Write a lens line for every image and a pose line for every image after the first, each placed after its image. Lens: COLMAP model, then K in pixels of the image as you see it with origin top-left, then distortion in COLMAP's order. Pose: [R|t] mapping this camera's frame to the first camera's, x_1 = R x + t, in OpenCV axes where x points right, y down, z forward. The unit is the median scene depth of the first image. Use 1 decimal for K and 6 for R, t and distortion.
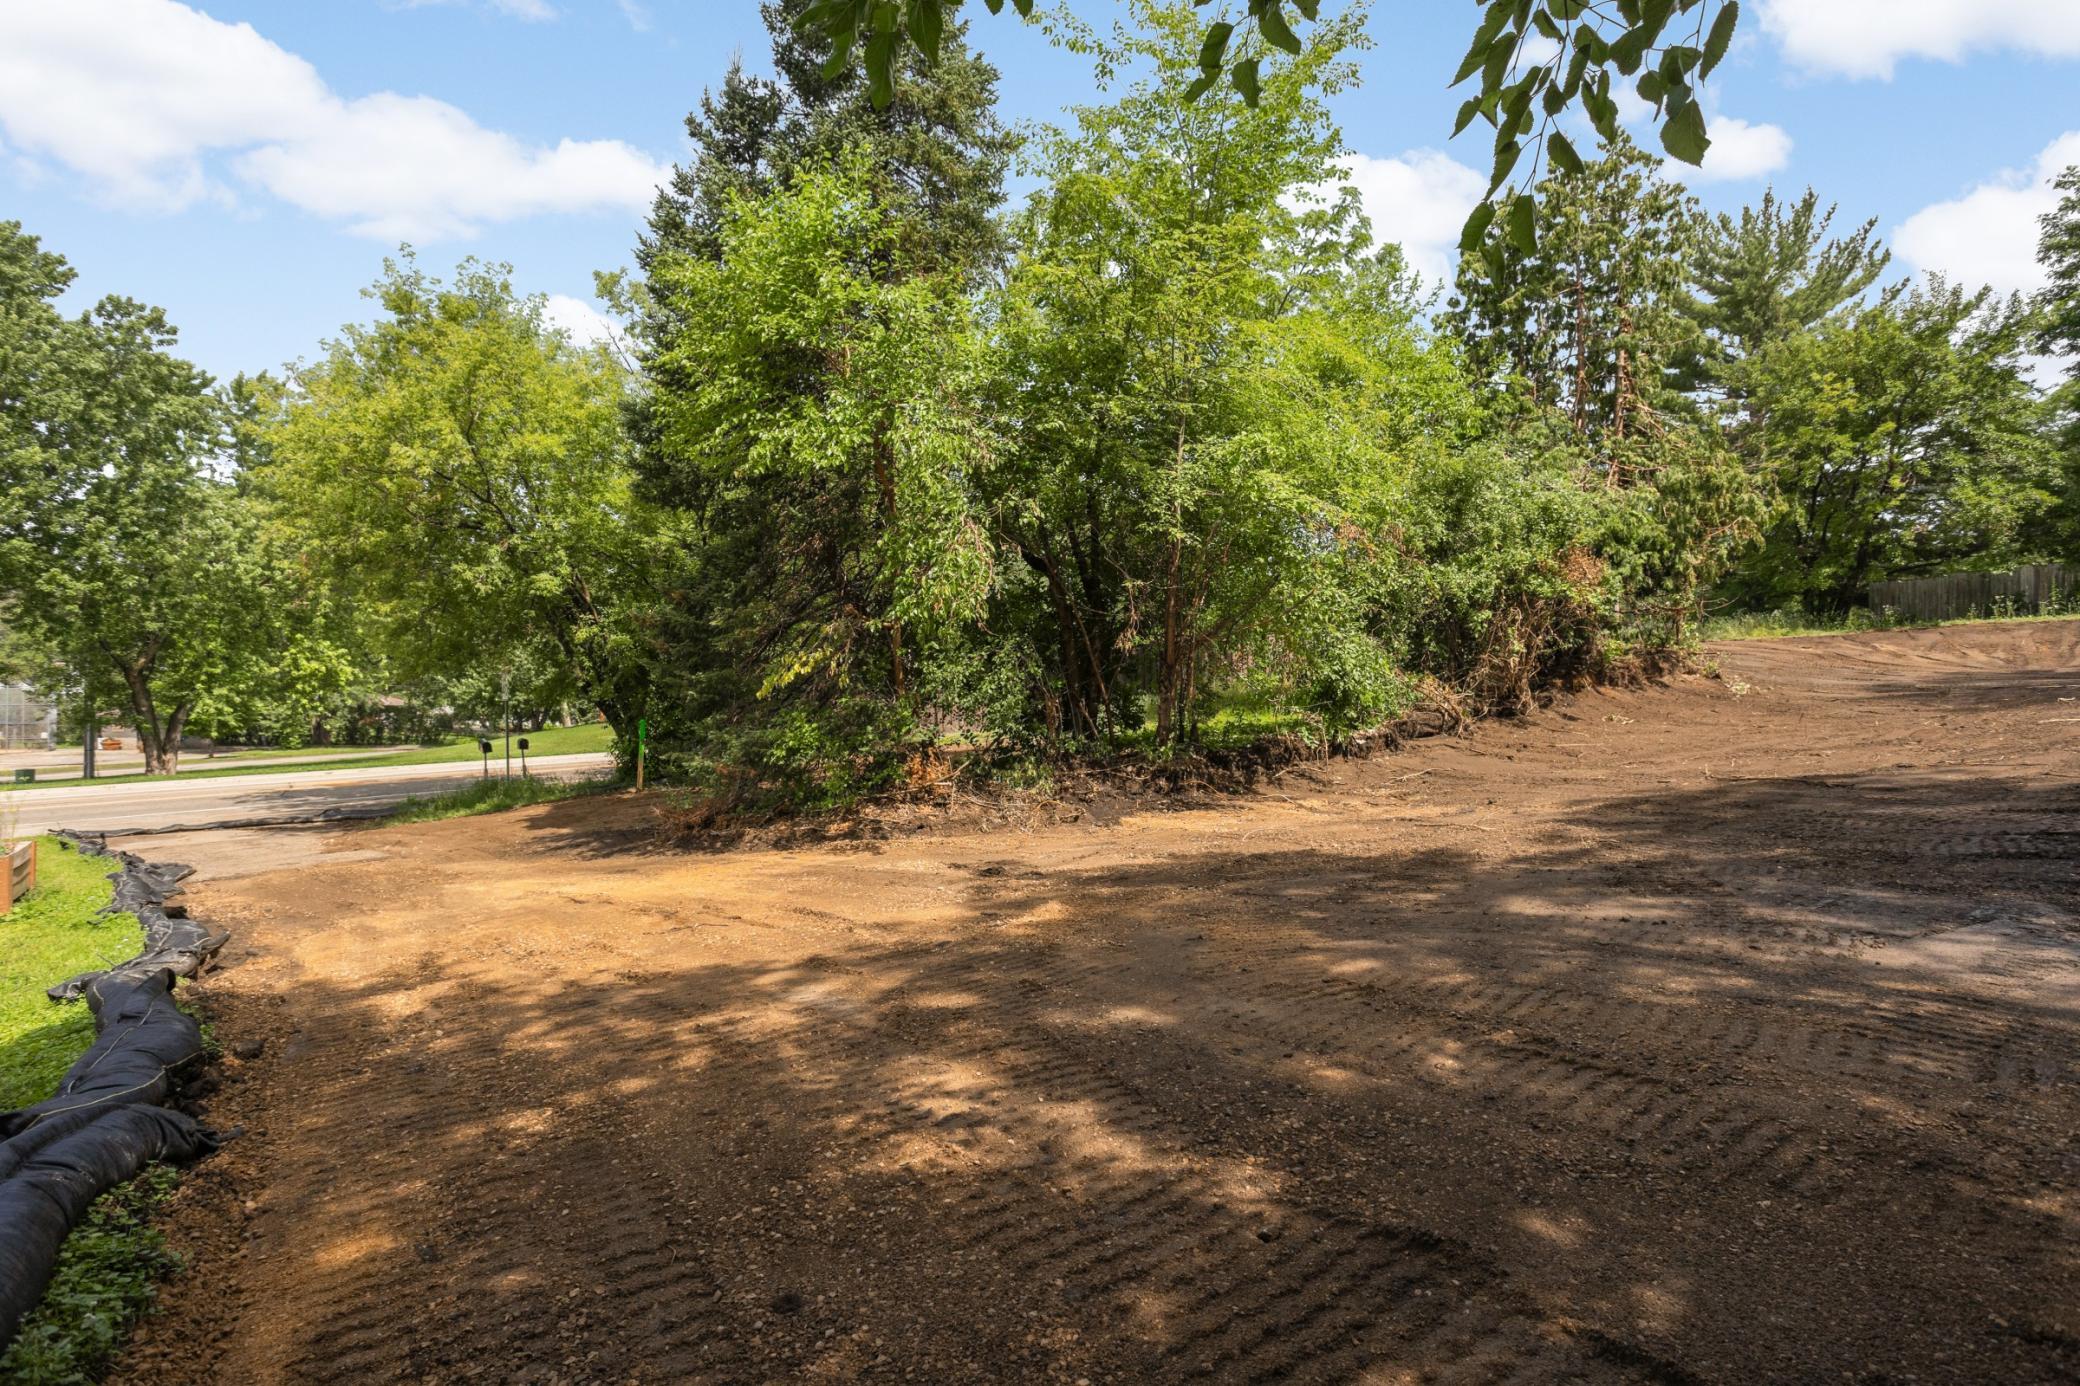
lens RADIAL K [[1068.7, 0, 1040.0], [0, 1068.7, 693.0], [0, 0, 1]] dist [0.000075, 0.000536]
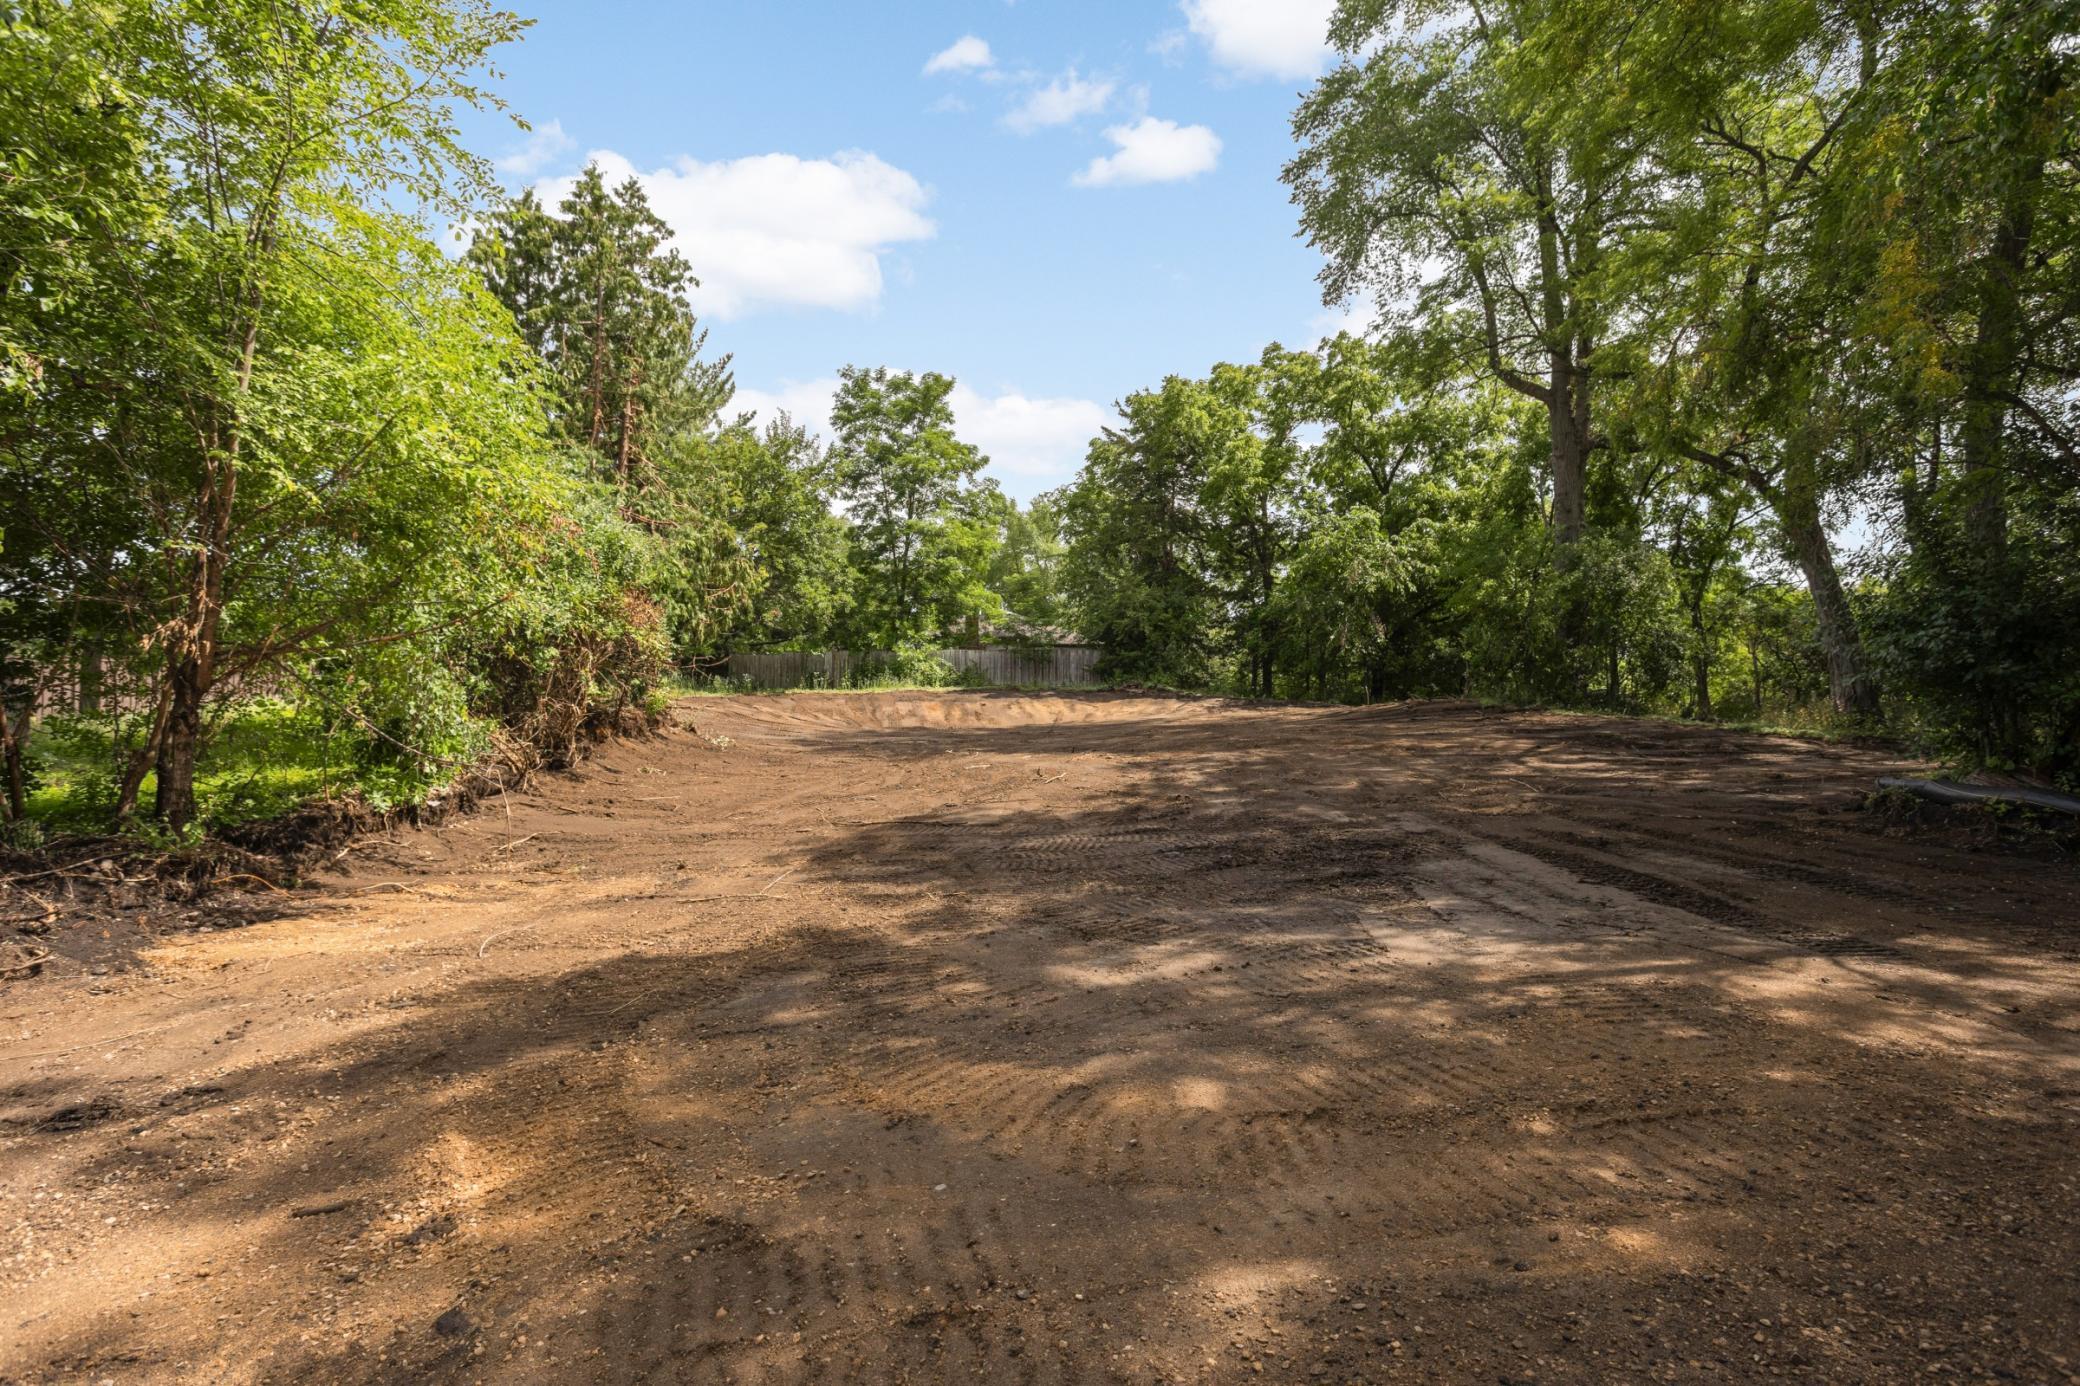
lens RADIAL K [[1068.7, 0, 1040.0], [0, 1068.7, 693.0], [0, 0, 1]] dist [0.000075, 0.000536]
pose [[0.539035, 0.049338, 0.840837, -0.095426], [-0.007128, 0.998514, -0.054020, 0.003983], [-0.842253, 0.023125, 0.538586, 0.181711]]
